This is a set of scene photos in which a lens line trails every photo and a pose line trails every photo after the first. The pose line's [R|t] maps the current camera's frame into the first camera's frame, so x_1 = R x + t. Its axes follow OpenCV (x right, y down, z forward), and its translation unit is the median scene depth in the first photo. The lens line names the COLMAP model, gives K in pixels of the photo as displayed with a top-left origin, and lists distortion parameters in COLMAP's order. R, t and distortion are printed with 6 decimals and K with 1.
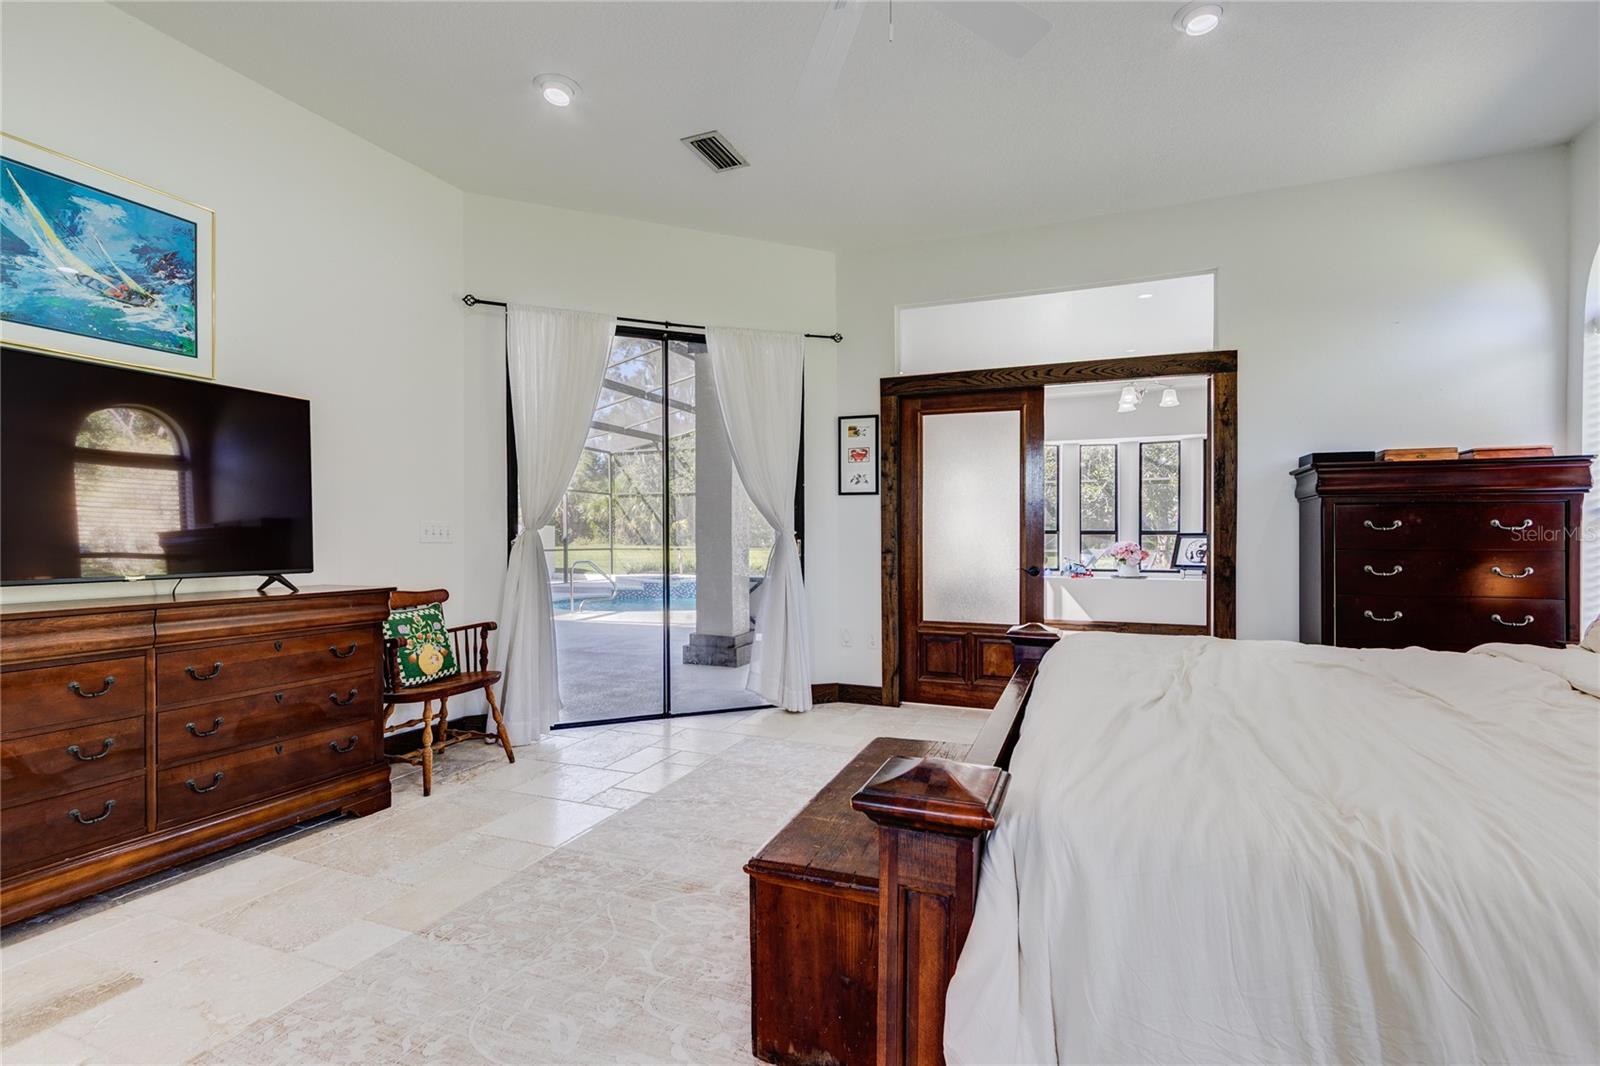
lens RADIAL K [[728.7, 0, 800.2], [0, 728.7, 539.1], [0, 0, 1]] dist [0.008600, -0.001287]
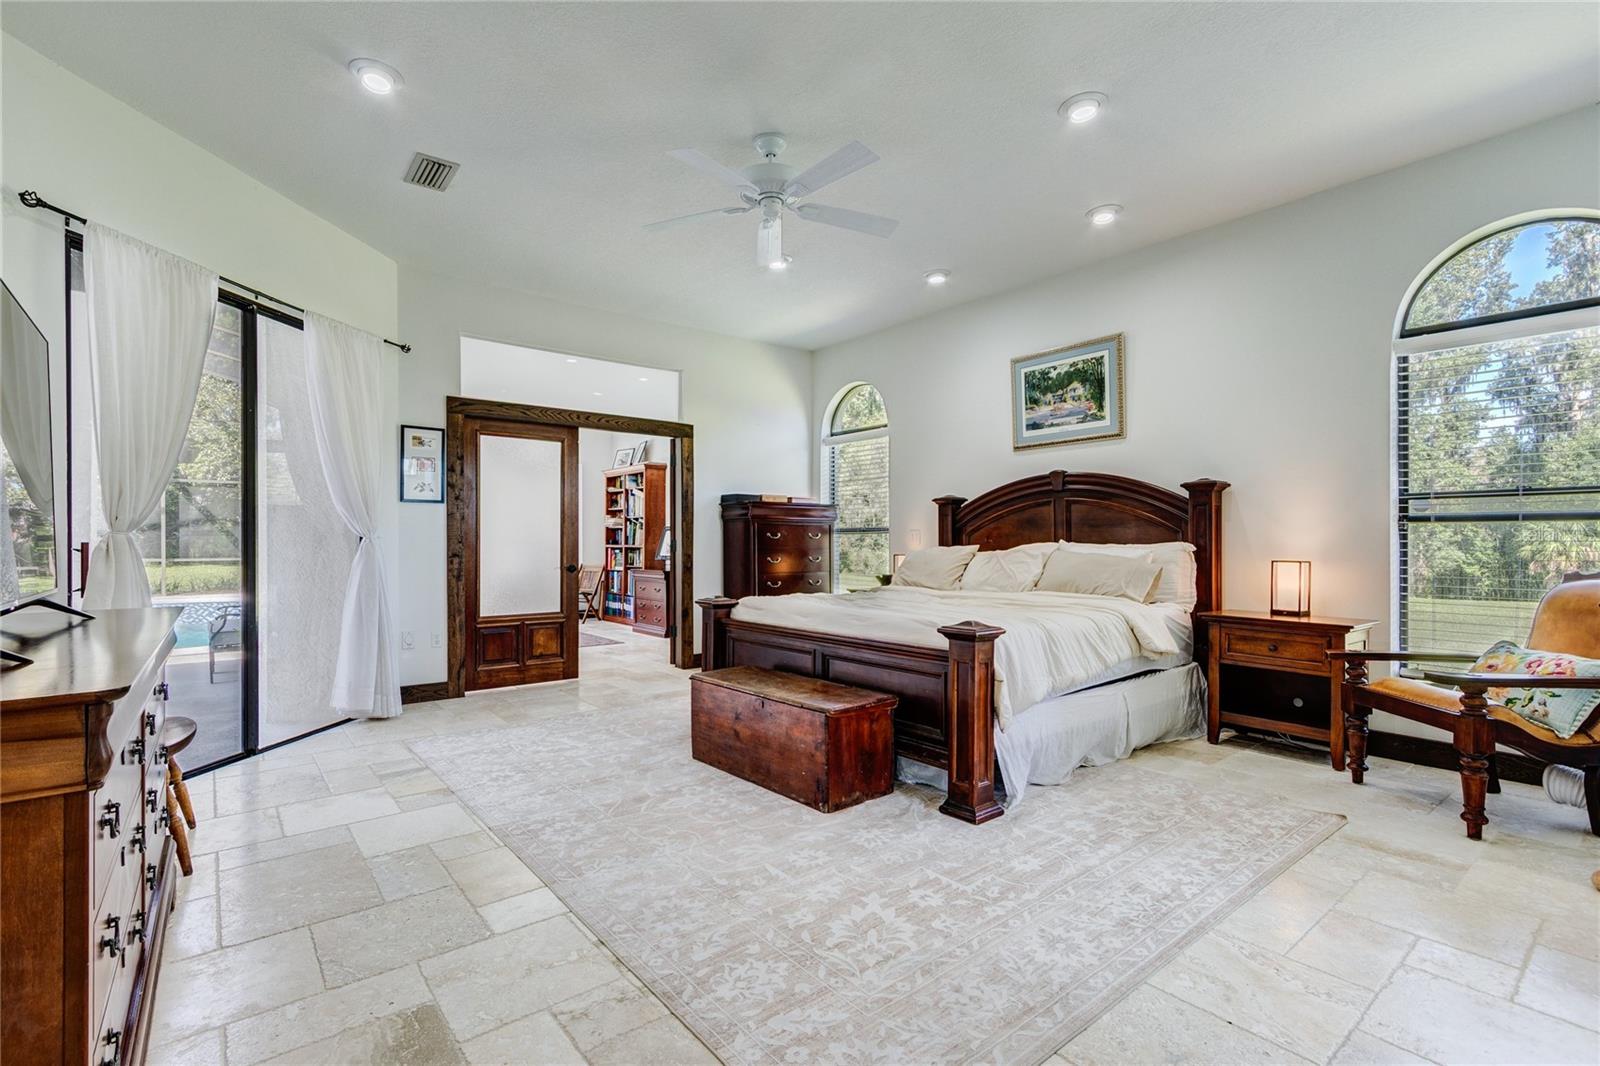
lens RADIAL K [[728.7, 0, 747.8], [0, 728.7, 541.3], [0, 0, 1]] dist [0.008600, -0.001287]
pose [[0.522695, -0.000202, 0.852520, -0.607755], [0.002989, 0.999994, -0.001595, -0.001568], [-0.852515, 0.003382, 0.522693, 0.057146]]
